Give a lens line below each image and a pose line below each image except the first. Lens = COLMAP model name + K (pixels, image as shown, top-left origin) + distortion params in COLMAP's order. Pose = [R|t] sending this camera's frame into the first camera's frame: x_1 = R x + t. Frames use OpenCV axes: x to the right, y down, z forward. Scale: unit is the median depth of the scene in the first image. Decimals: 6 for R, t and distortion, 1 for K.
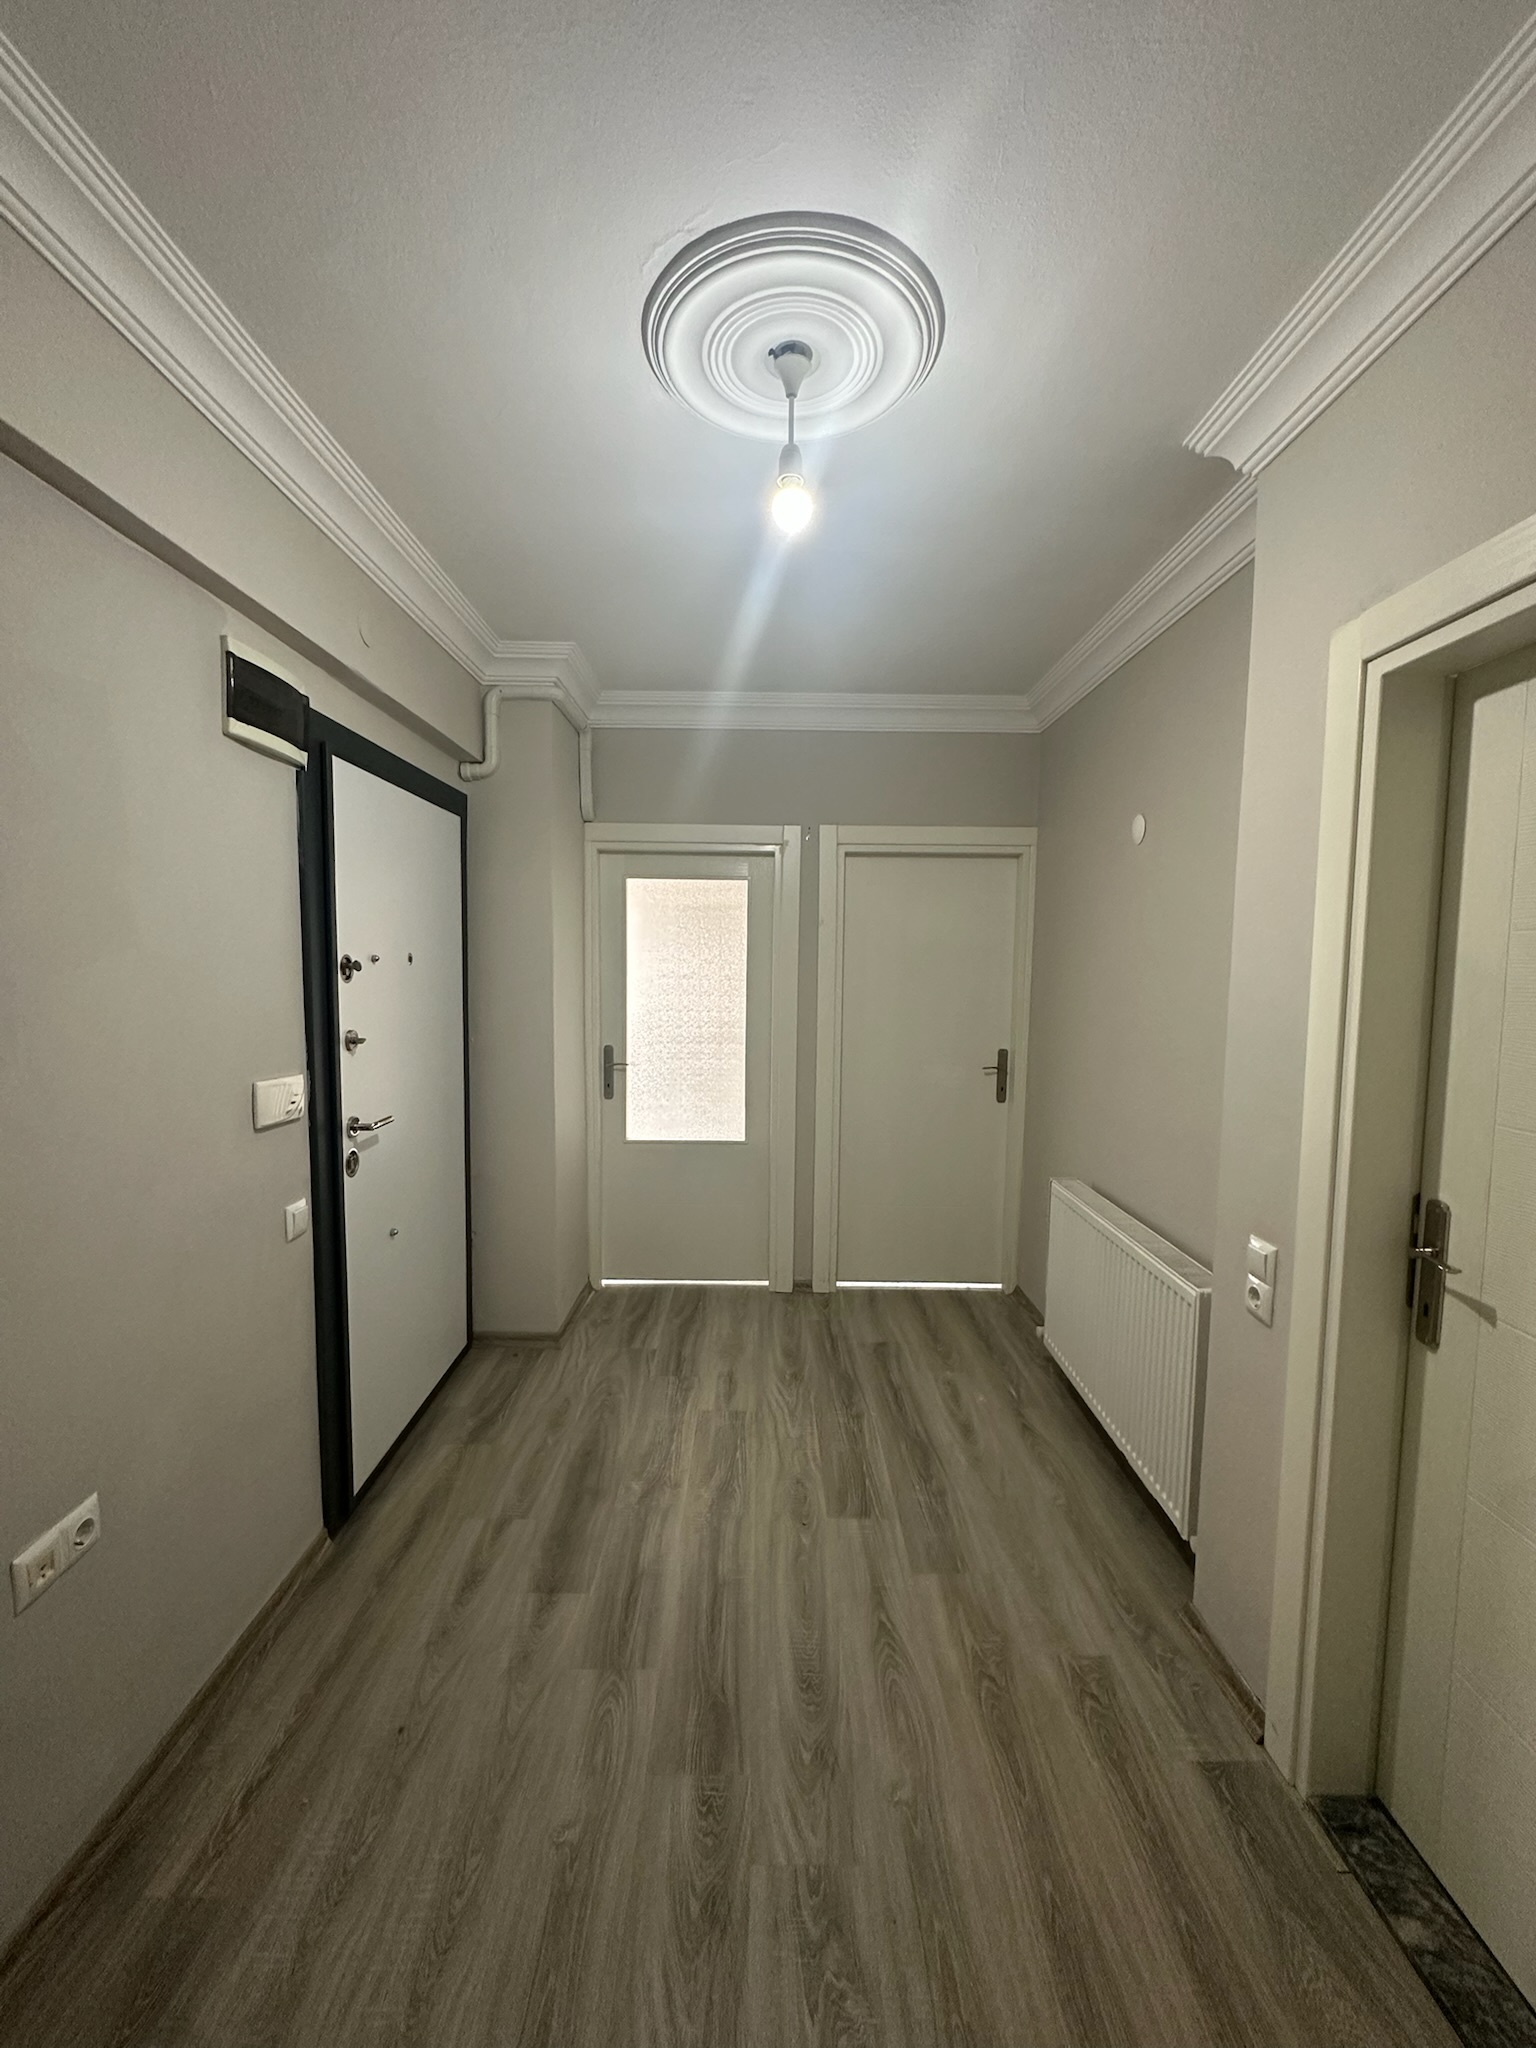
lens RADIAL K [[813.5, 0, 768.0], [0, 813.5, 1024.0], [0, 0, 1]] dist [-0.002291, 0.000241]
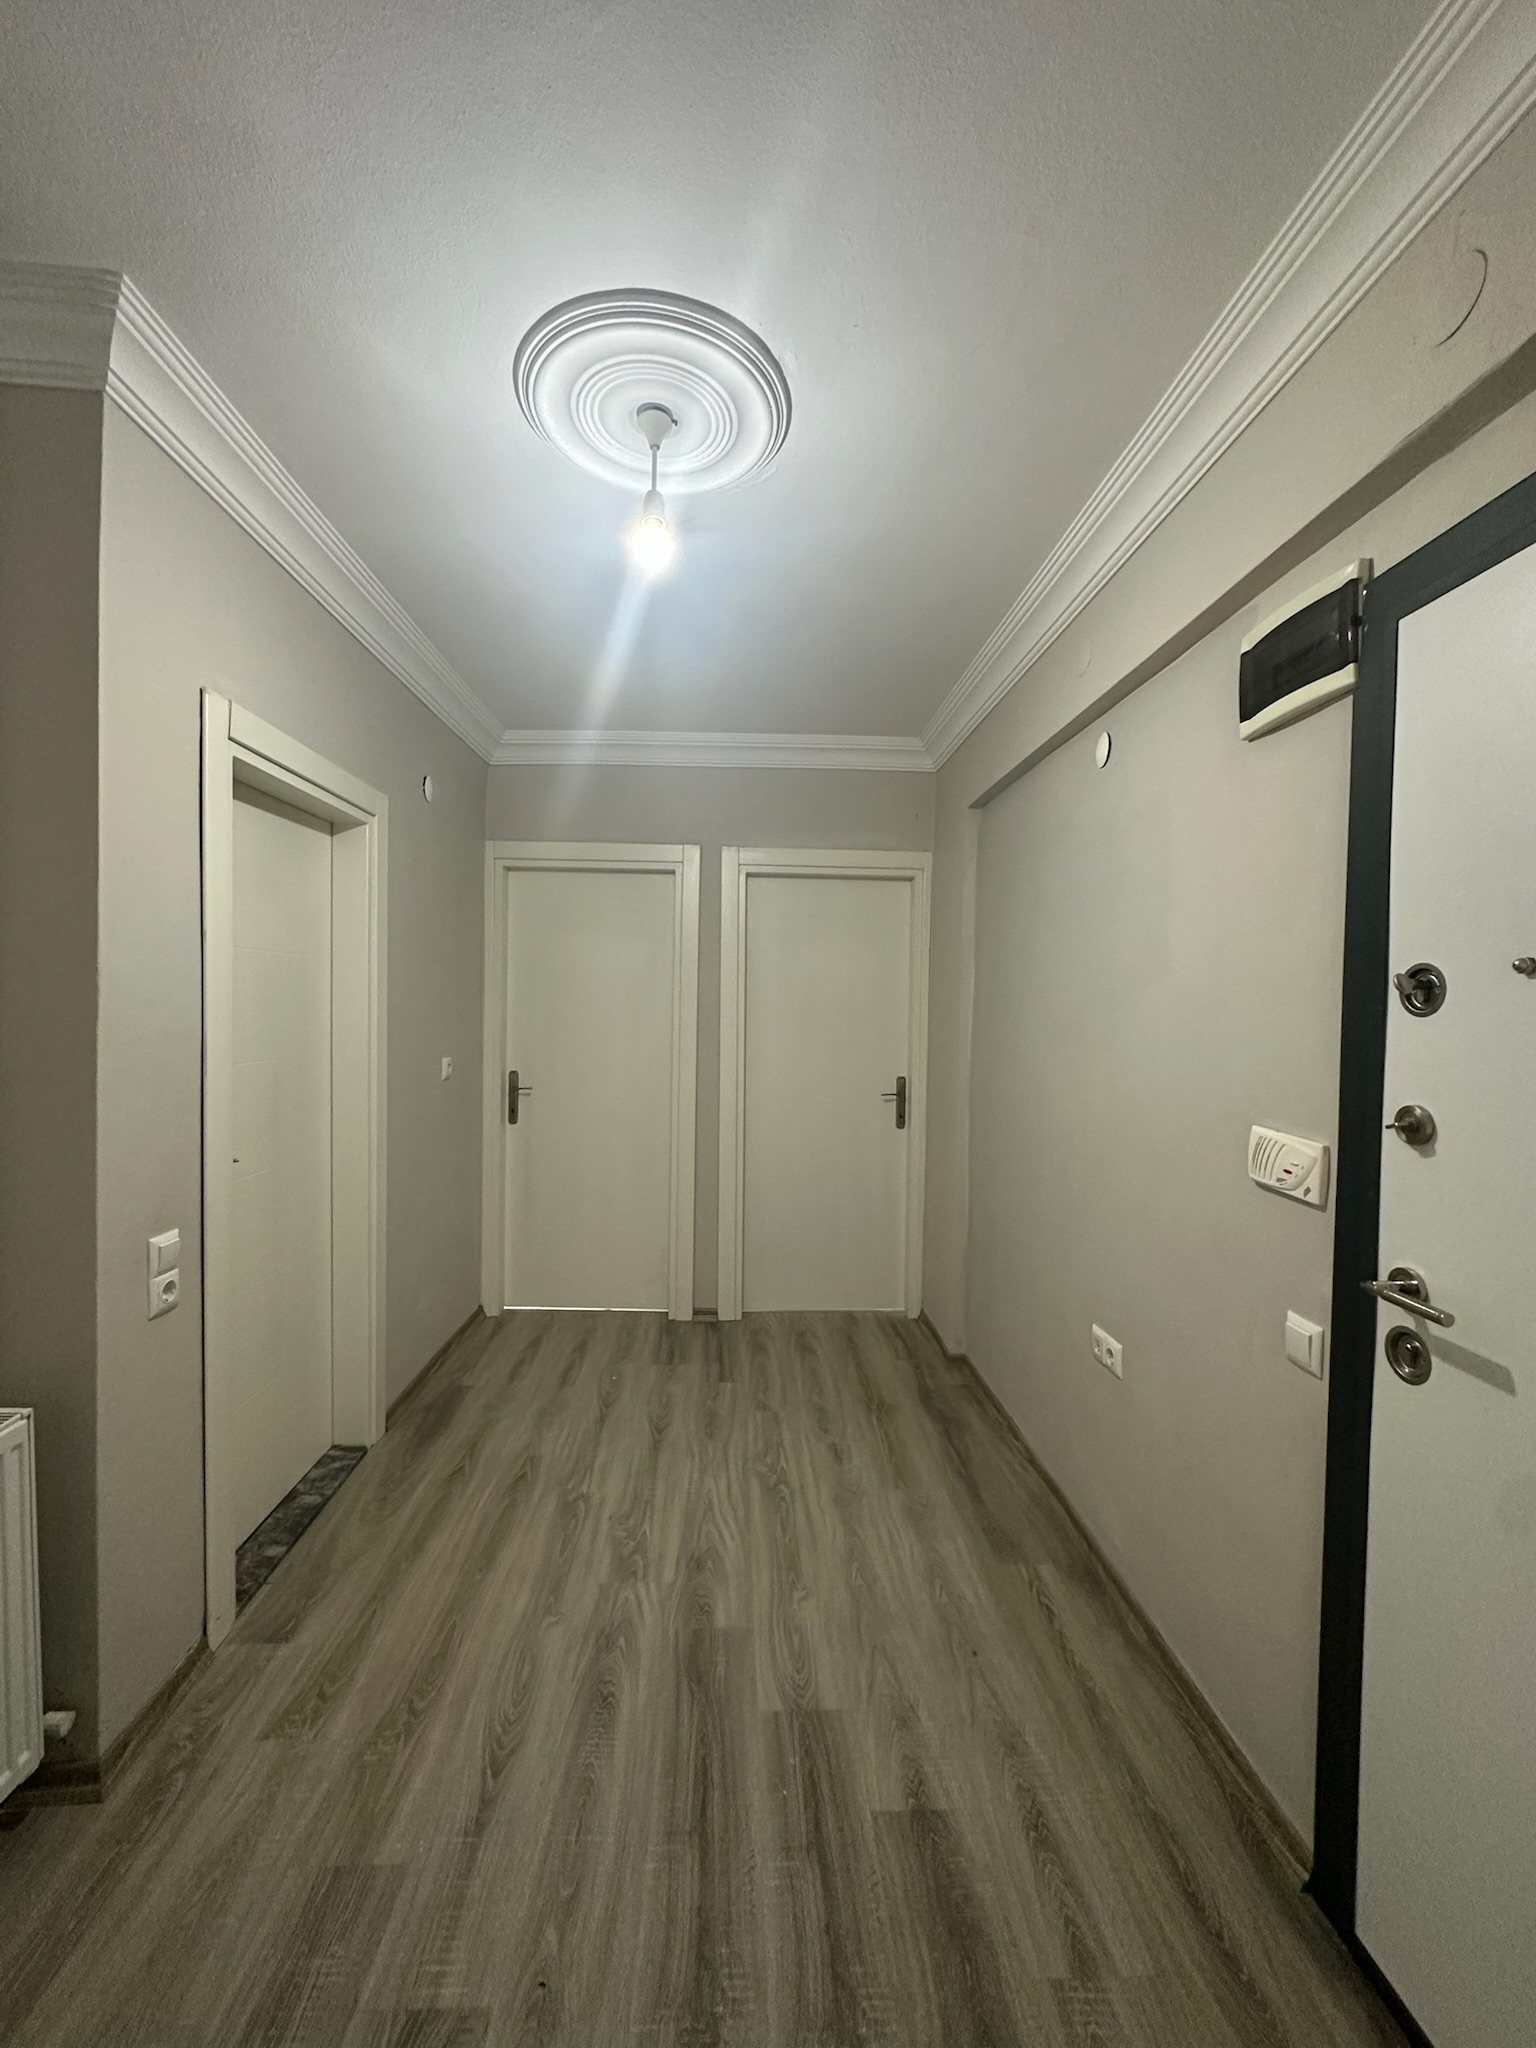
lens RADIAL K [[817.7, 0, 766.6], [0, 817.7, 1024.0], [0, 0, 1]] dist [-0.004273, 0.001102]
pose [[-0.999023, -0.026195, -0.035582, -0.084985], [-0.029690, 0.994390, 0.101526, -0.104216], [0.032723, 0.102483, -0.994196, 1.809747]]
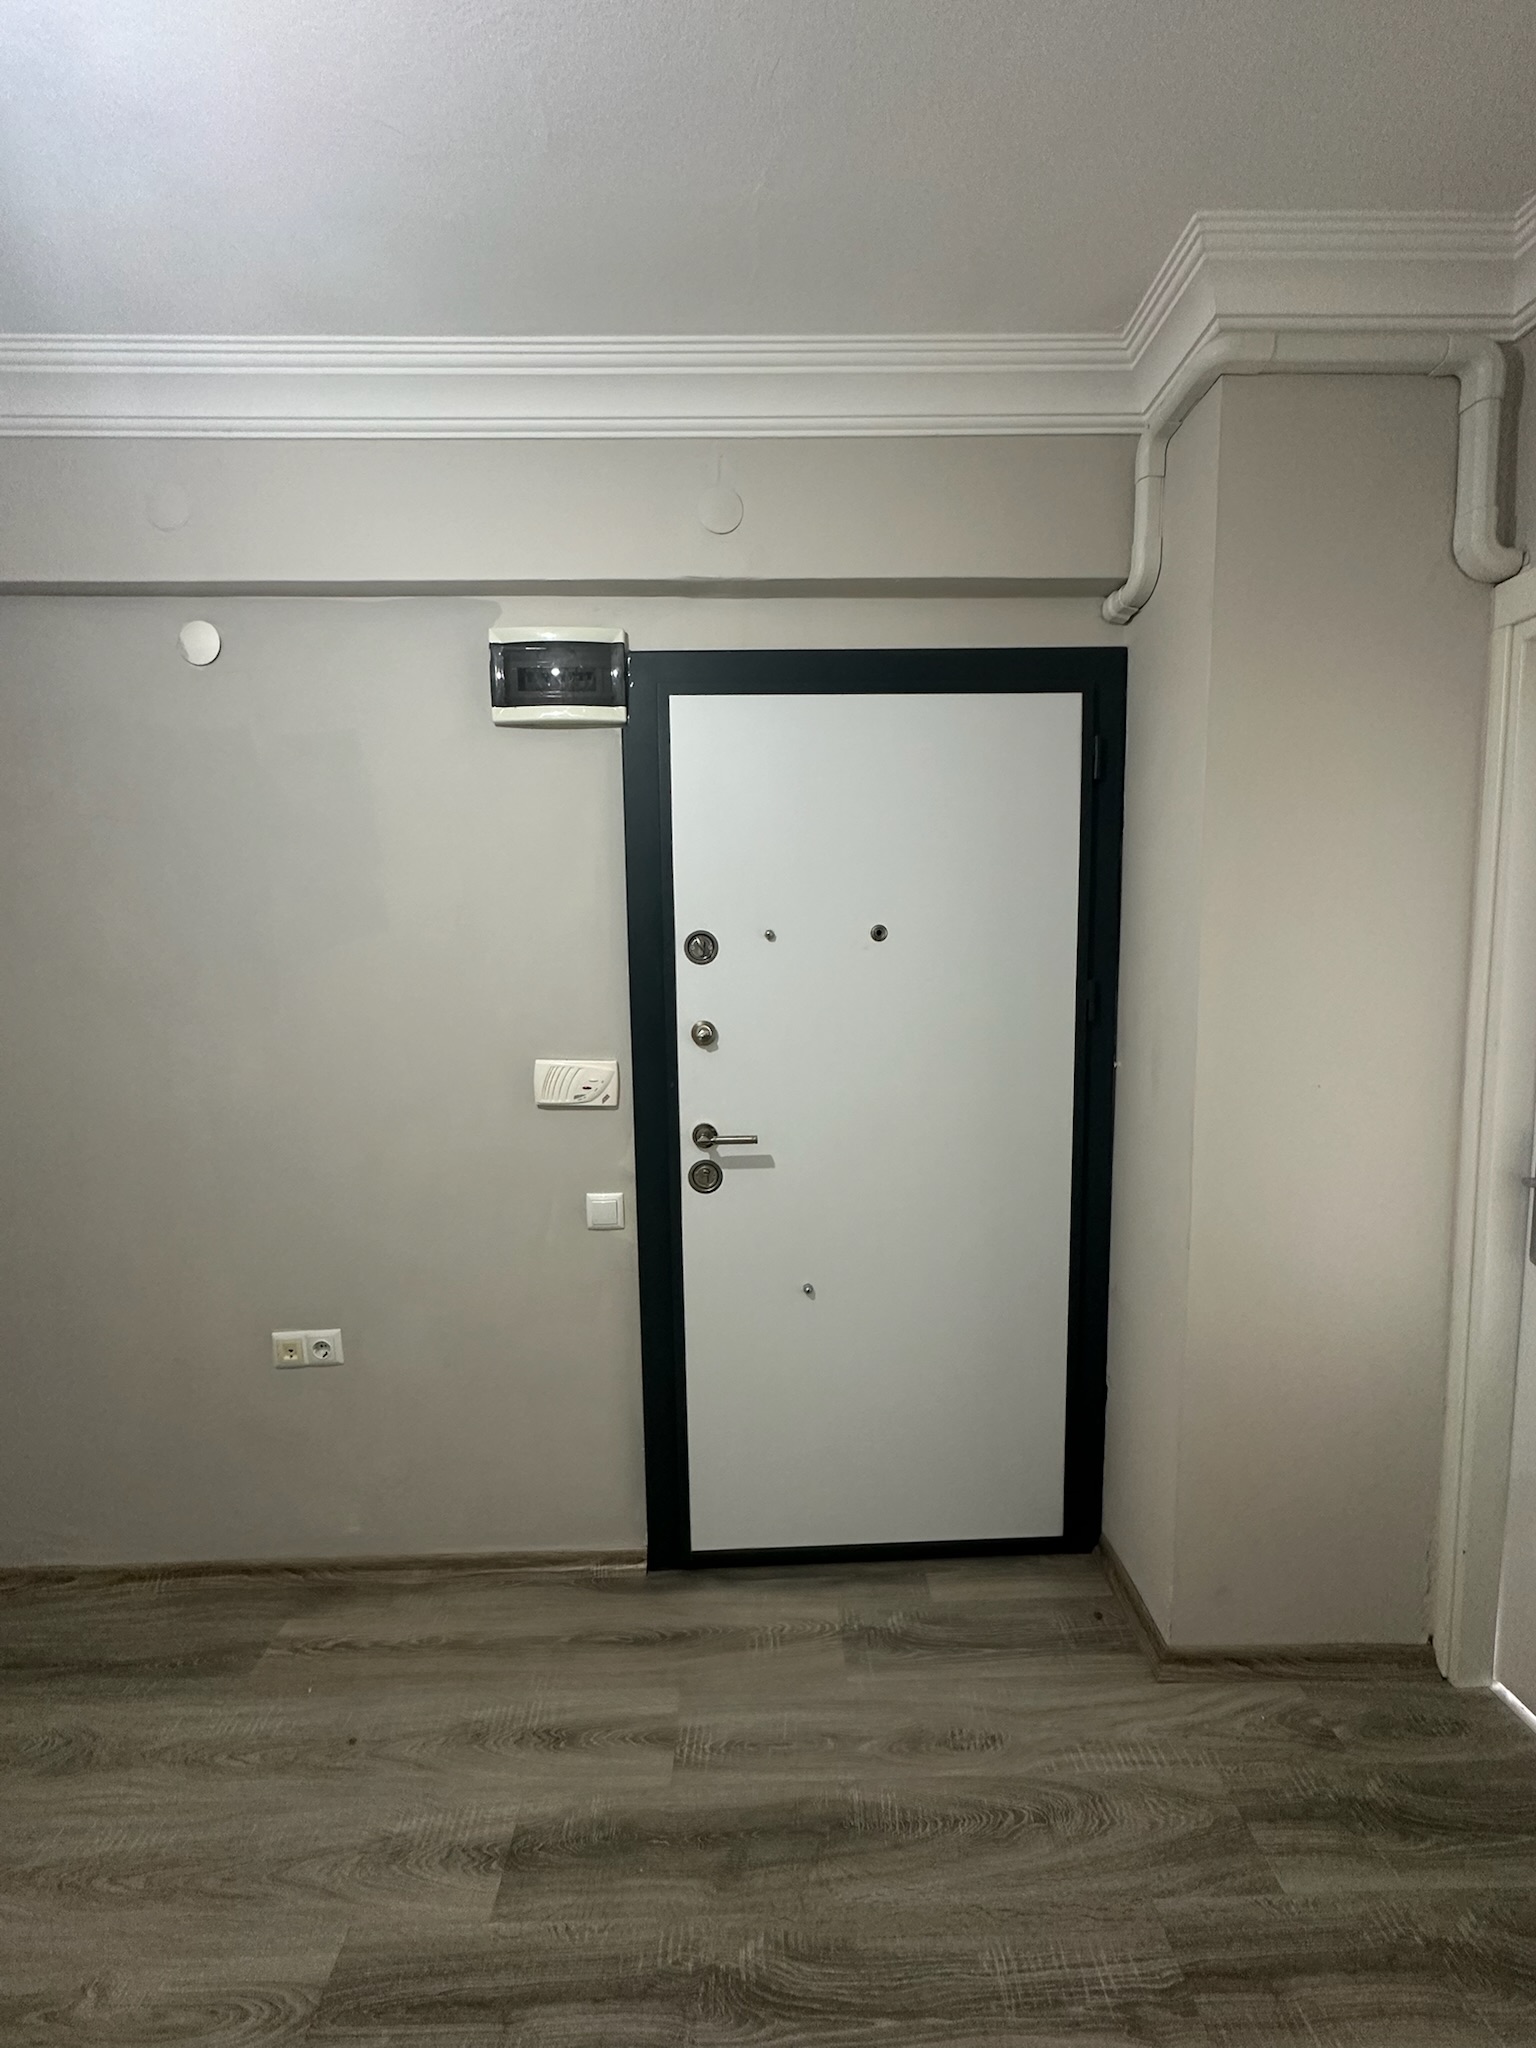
lens RADIAL K [[817.7, 0, 766.6], [0, 817.7, 1024.0], [0, 0, 1]] dist [-0.004273, 0.001102]
pose [[0.013406, 0.084264, -0.996353, 0.393177], [-0.063745, 0.994488, 0.083249, -0.076181], [0.997876, 0.062396, 0.018703, 1.257700]]
